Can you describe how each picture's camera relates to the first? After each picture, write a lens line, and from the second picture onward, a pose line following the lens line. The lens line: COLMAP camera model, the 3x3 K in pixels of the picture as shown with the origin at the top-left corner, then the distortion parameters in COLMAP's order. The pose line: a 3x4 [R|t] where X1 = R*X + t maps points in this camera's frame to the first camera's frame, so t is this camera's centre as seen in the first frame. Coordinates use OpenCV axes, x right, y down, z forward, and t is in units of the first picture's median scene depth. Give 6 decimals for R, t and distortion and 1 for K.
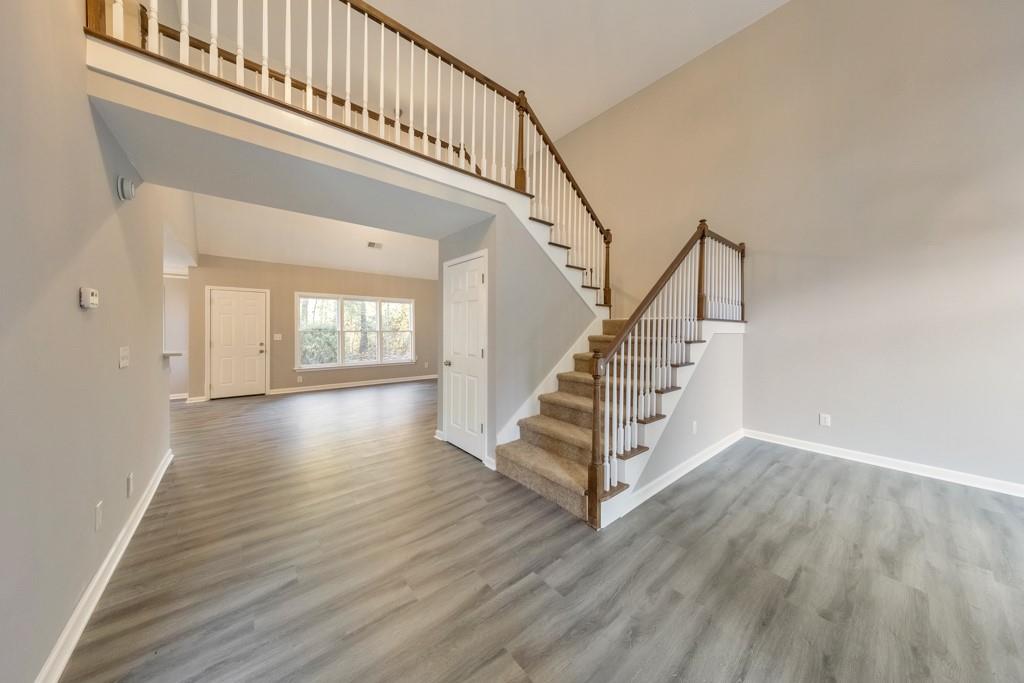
lens RADIAL K [[324.5, 0, 513.7], [0, 324.5, 332.3], [0, 0, 1]] dist [0.000429, 0.000024]
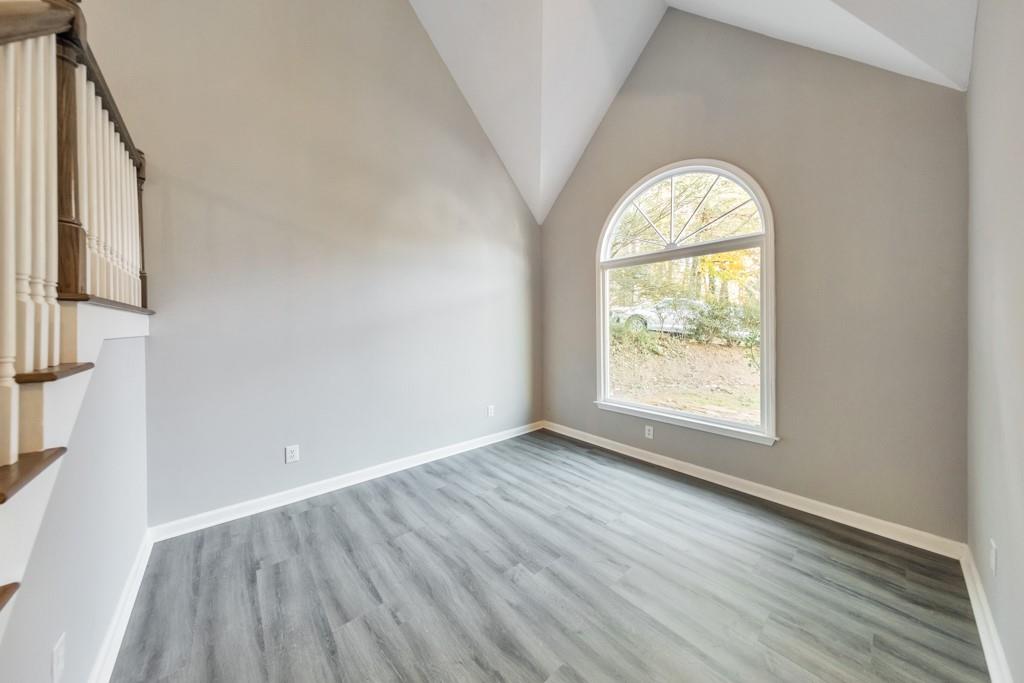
lens RADIAL K [[330.4, 0, 519.0], [0, 330.4, 326.7], [0, 0, 1]] dist [0.000397, 0.000001]
pose [[-0.031983, -0.007102, 0.999463, 0.336772], [0.008197, 0.999939, 0.007367, -0.016189], [-0.999455, 0.008428, -0.031922, 0.806228]]
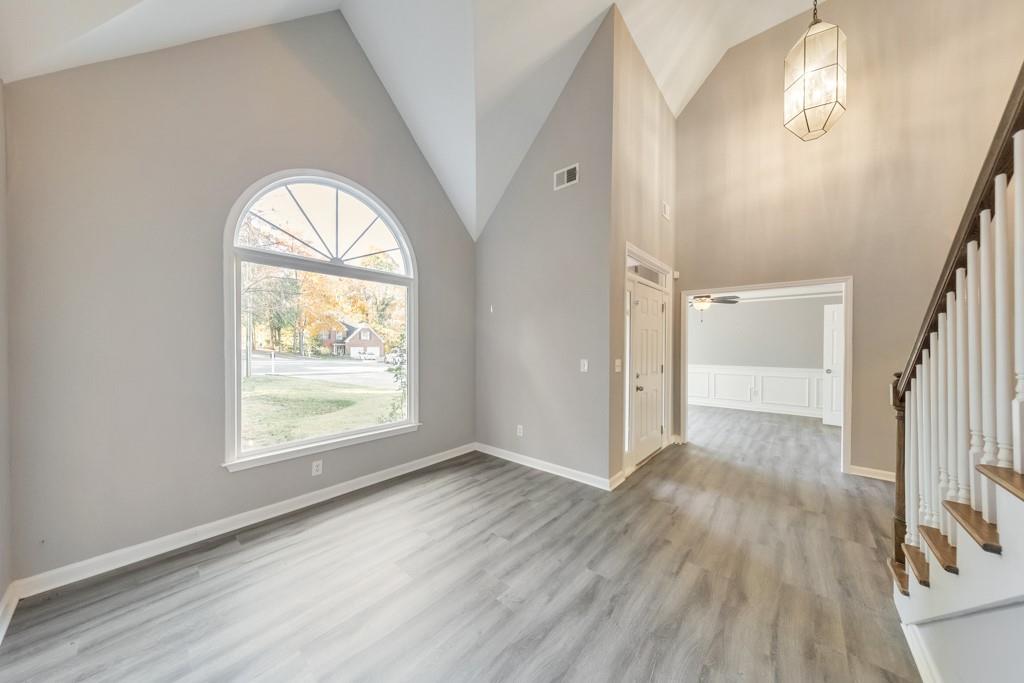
lens RADIAL K [[326.6, 0, 510.0], [0, 326.6, 345.6], [0, 0, 1]] dist [0.001868, 0.000034]
pose [[-0.987526, -0.005612, -0.157357, 1.240147], [-0.006688, 0.999958, 0.006310, -0.014774], [0.157315, 0.007284, -0.987522, 1.529297]]
